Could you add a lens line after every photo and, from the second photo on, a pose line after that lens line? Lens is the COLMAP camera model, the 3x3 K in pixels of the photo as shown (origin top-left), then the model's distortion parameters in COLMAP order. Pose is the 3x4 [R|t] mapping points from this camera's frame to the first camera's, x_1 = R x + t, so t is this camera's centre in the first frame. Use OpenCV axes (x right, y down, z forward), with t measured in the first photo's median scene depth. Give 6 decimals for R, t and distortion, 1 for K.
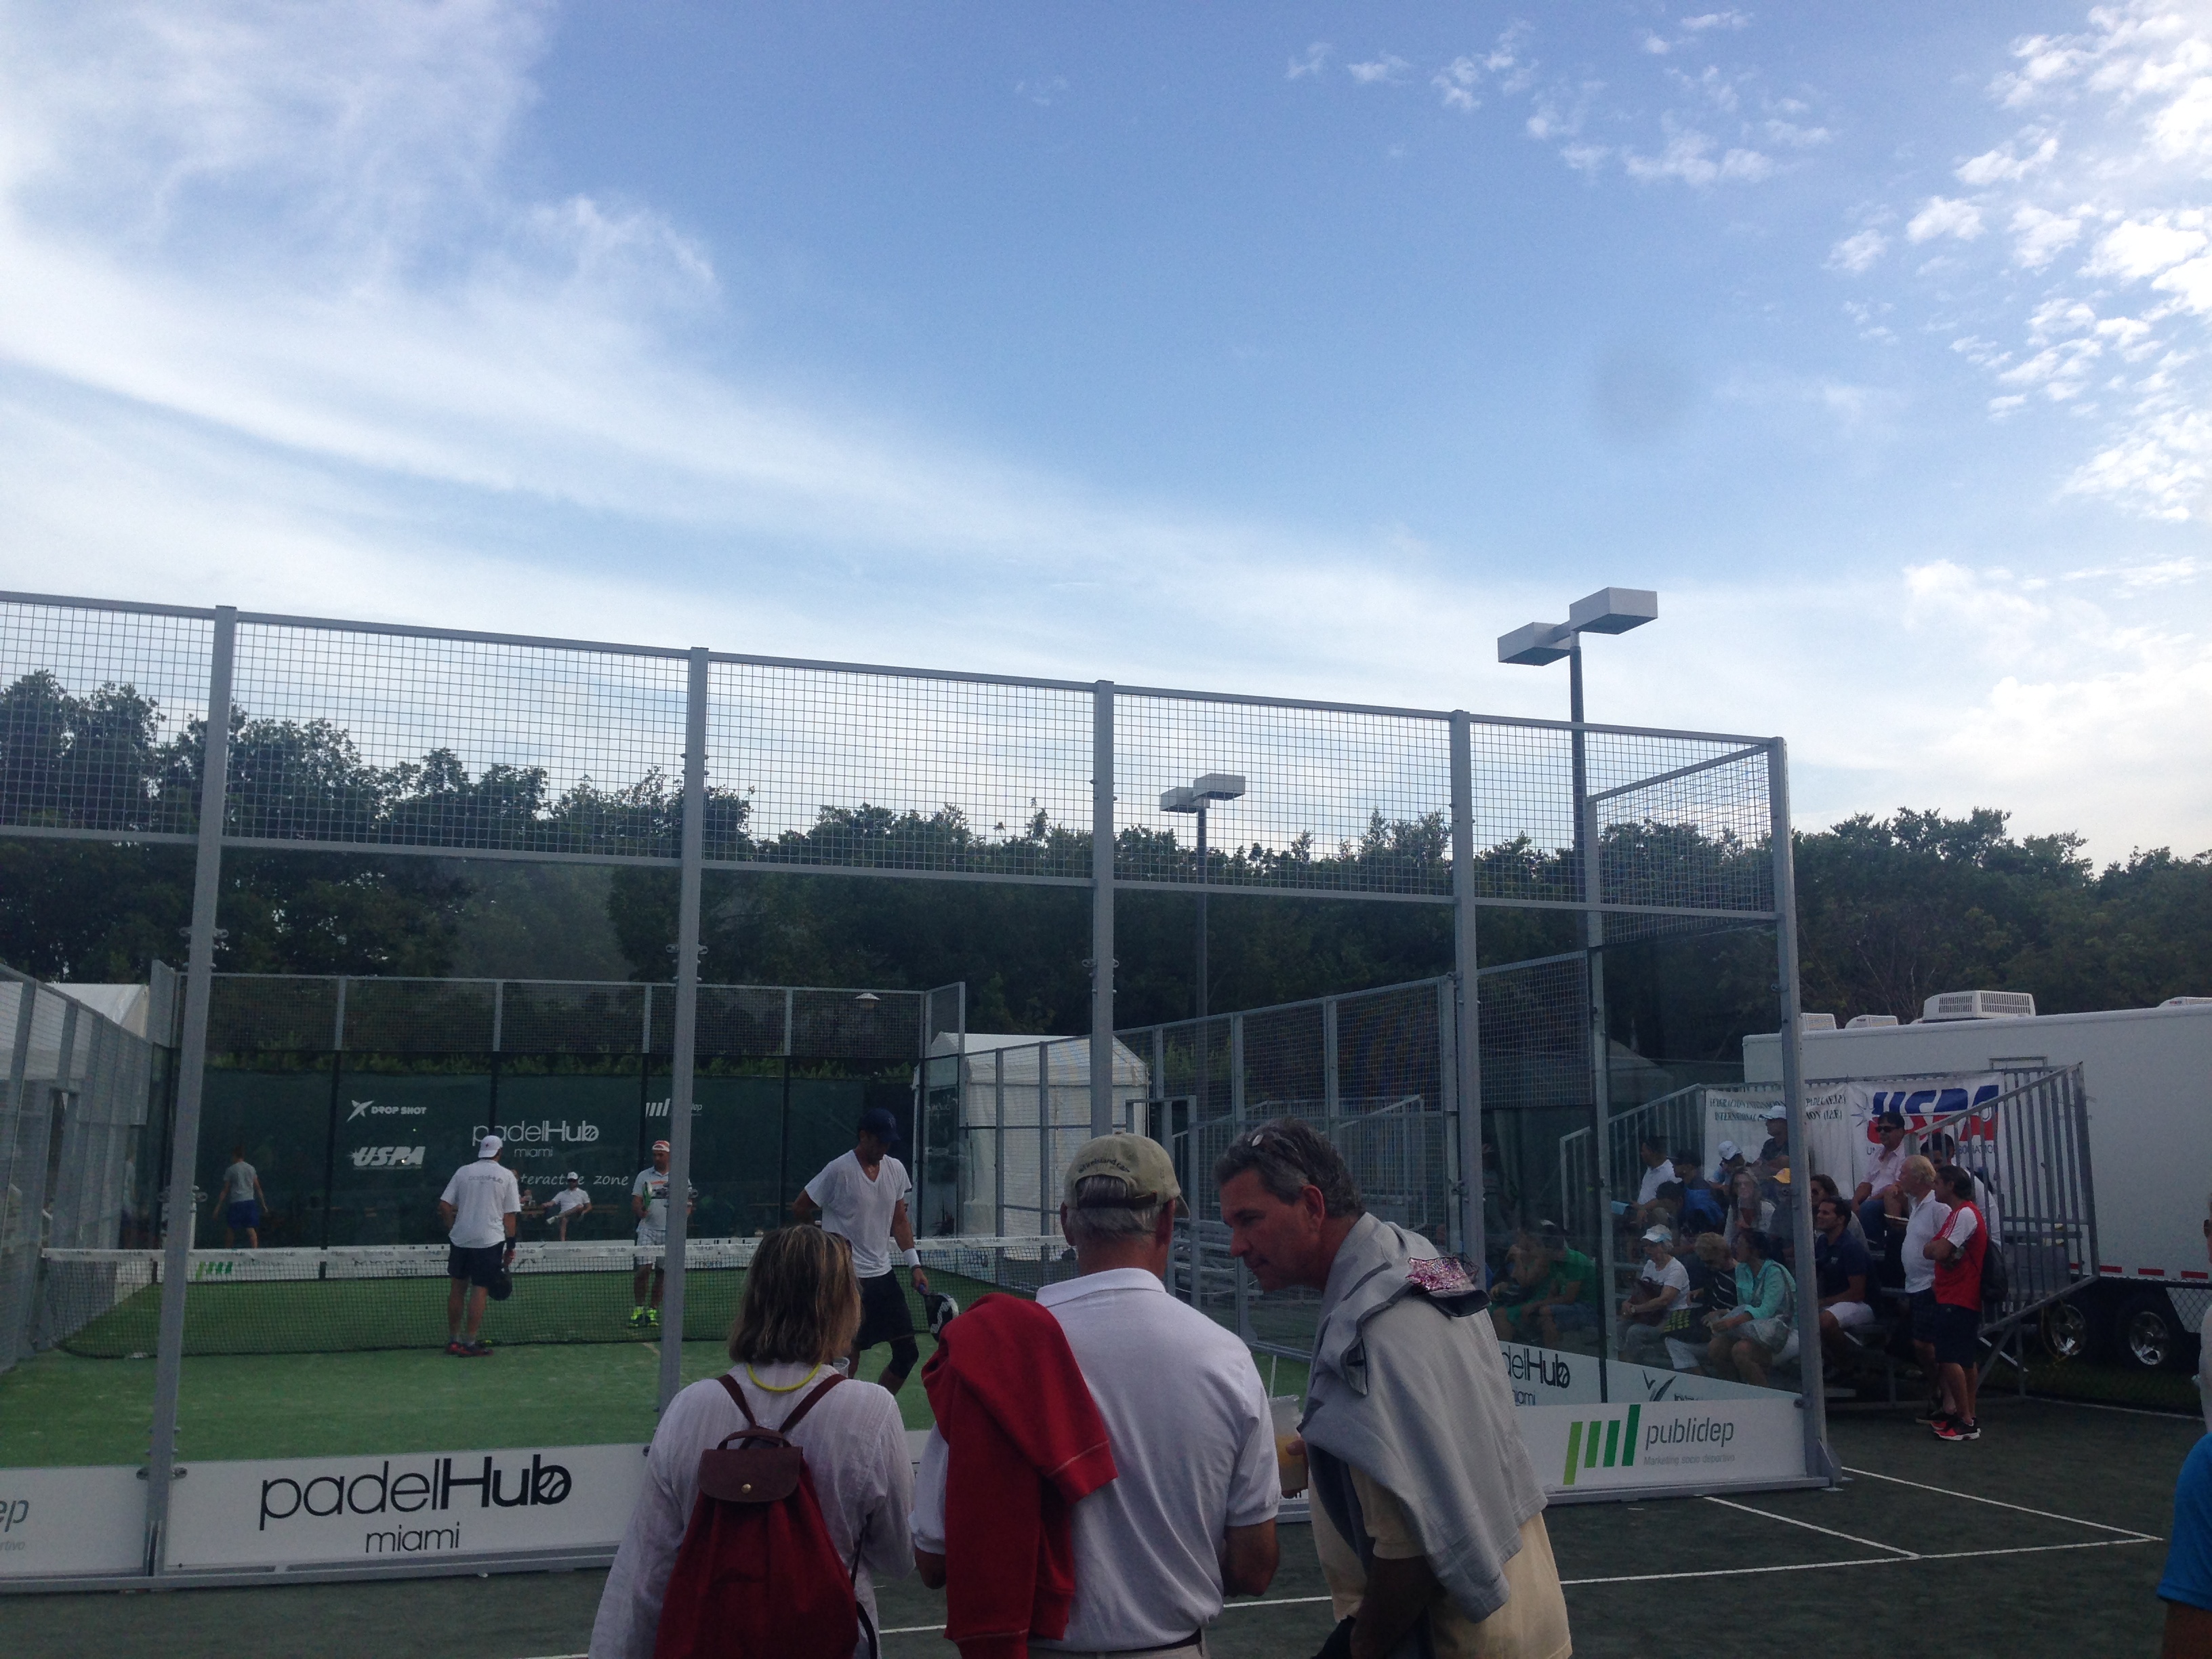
lens RADIAL K [[2069.7, 0, 1106.0], [0, 2069.7, 829.5], [0, 0, 1]] dist [0.465177, -0.741948]
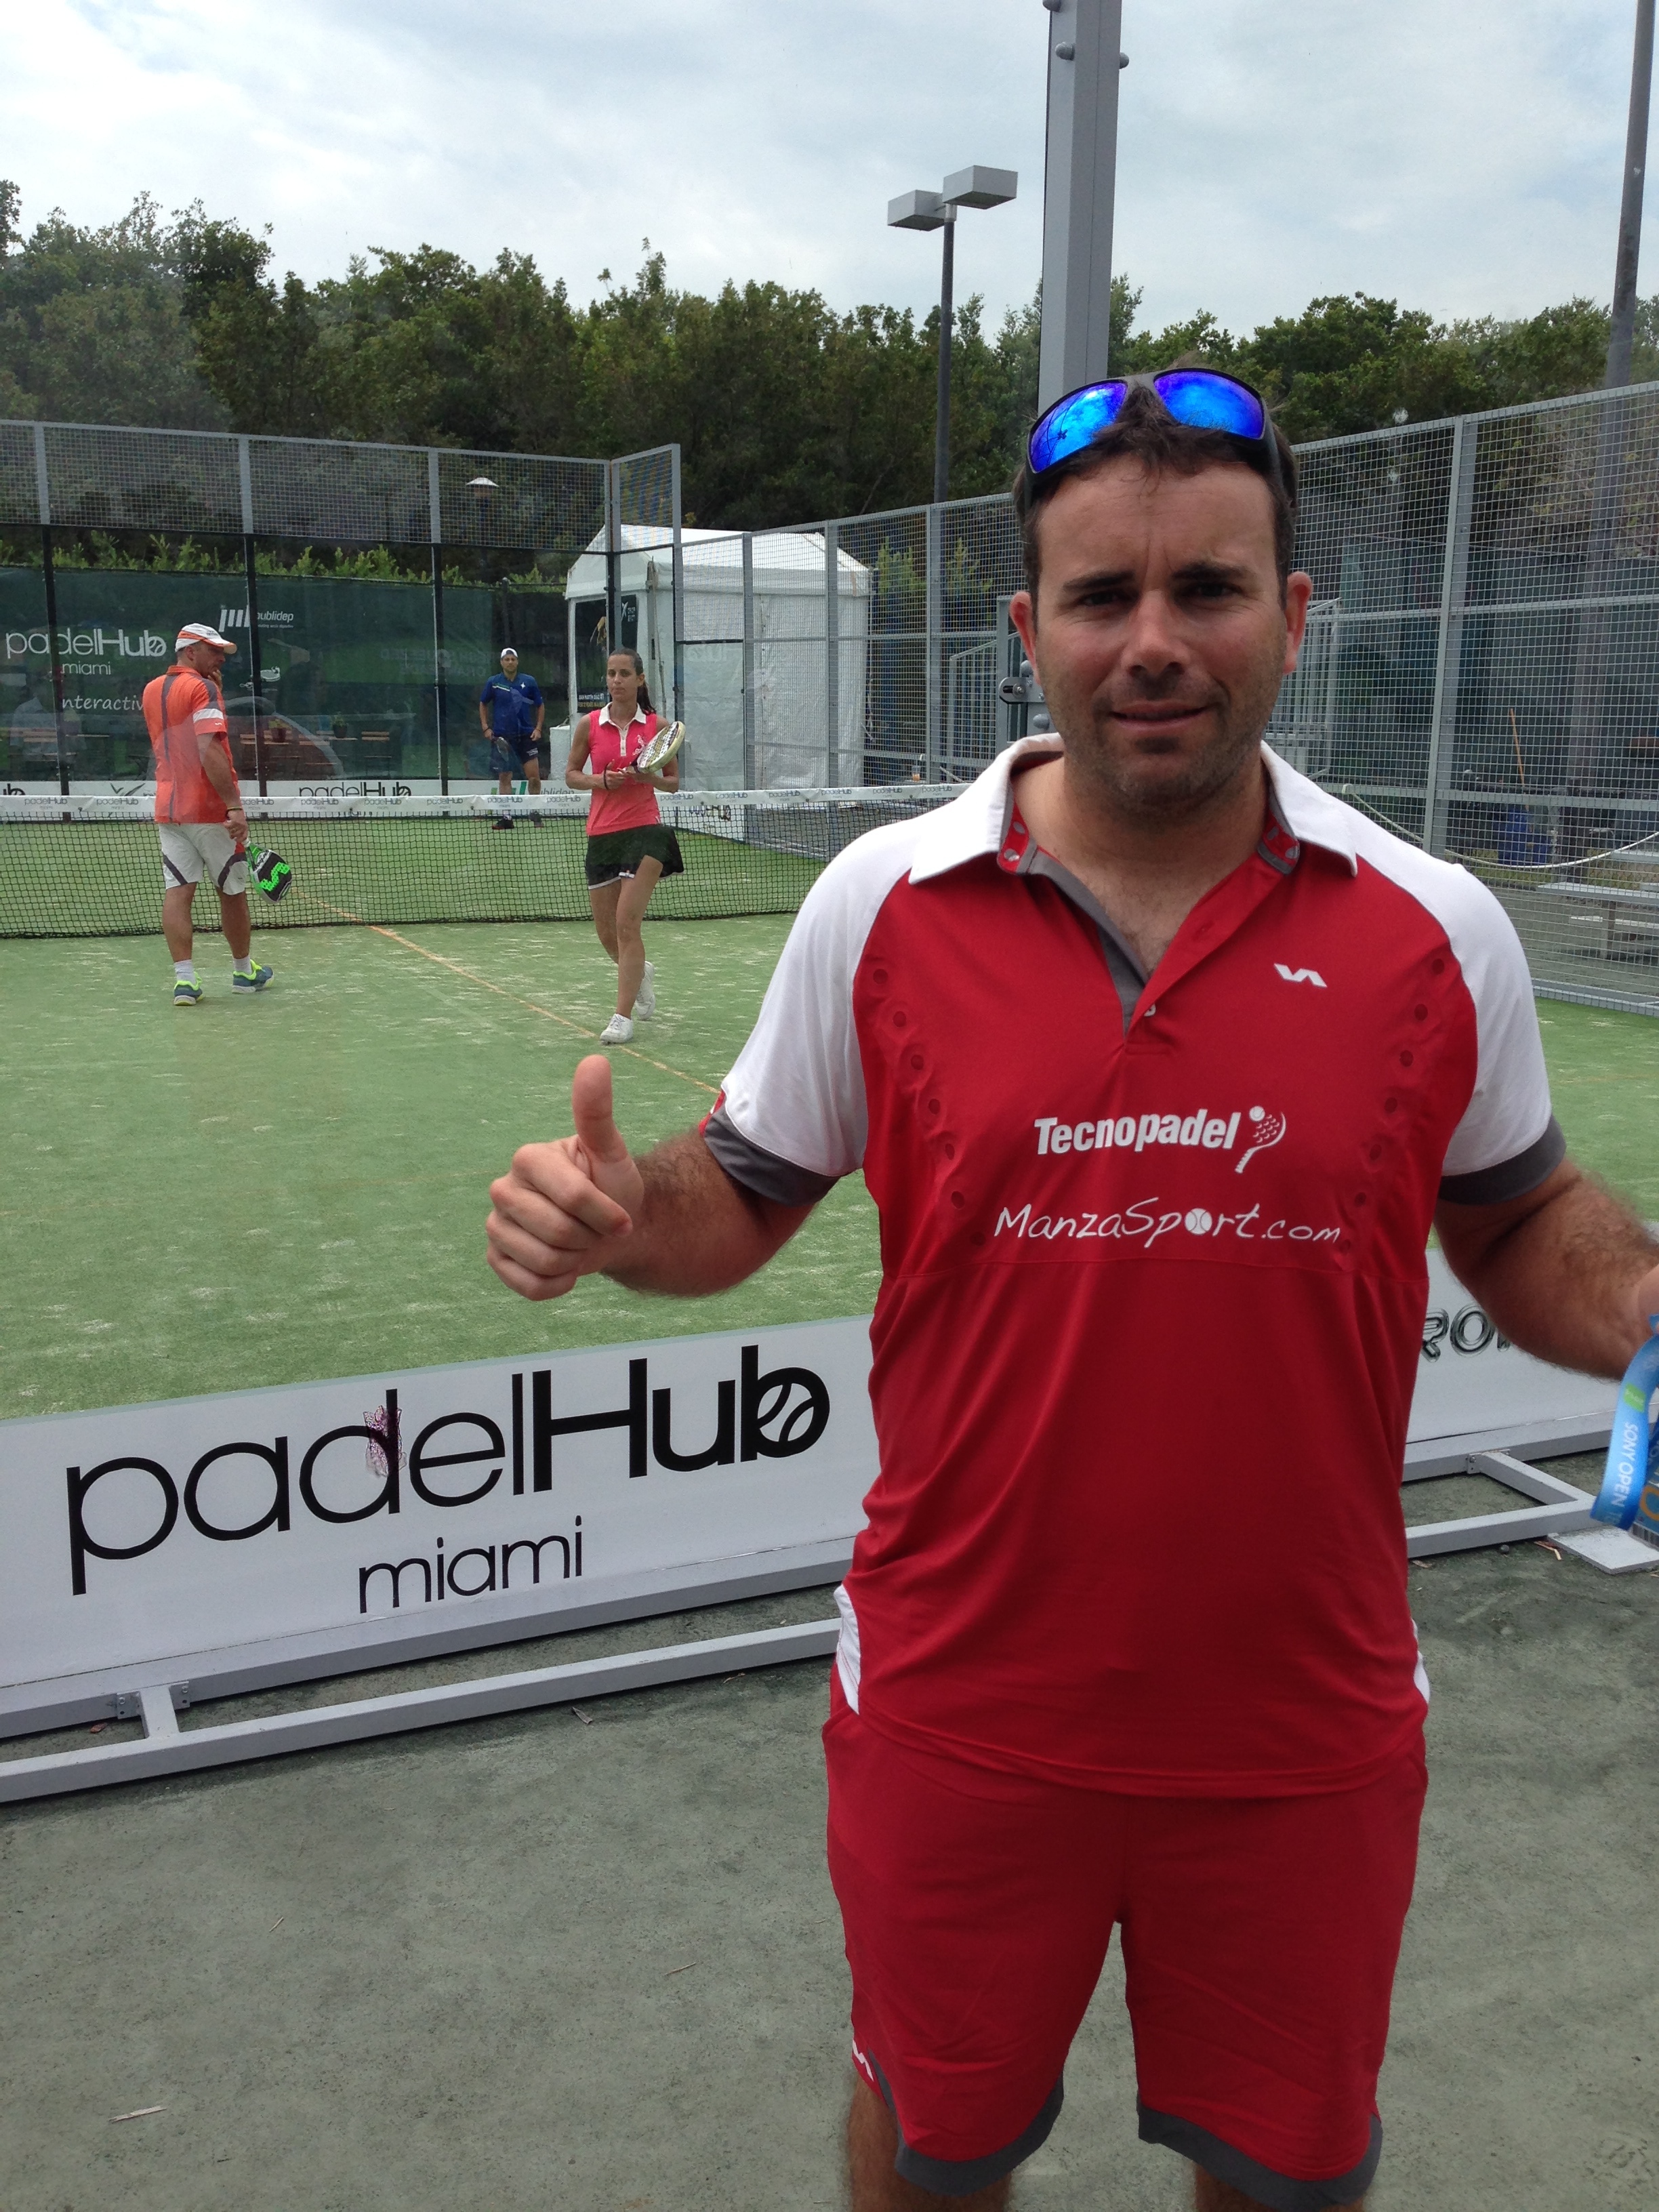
lens RADIAL K [[2066.5, 0, 829.5], [0, 2066.5, 1106.0], [0, 0, 1]] dist [0.019240, 0.023082]
pose [[0.993535, -0.016592, 0.112304, -0.287798], [-0.022582, 0.940608, 0.338744, 0.126533], [-0.111255, -0.339090, 0.934152, 0.680296]]
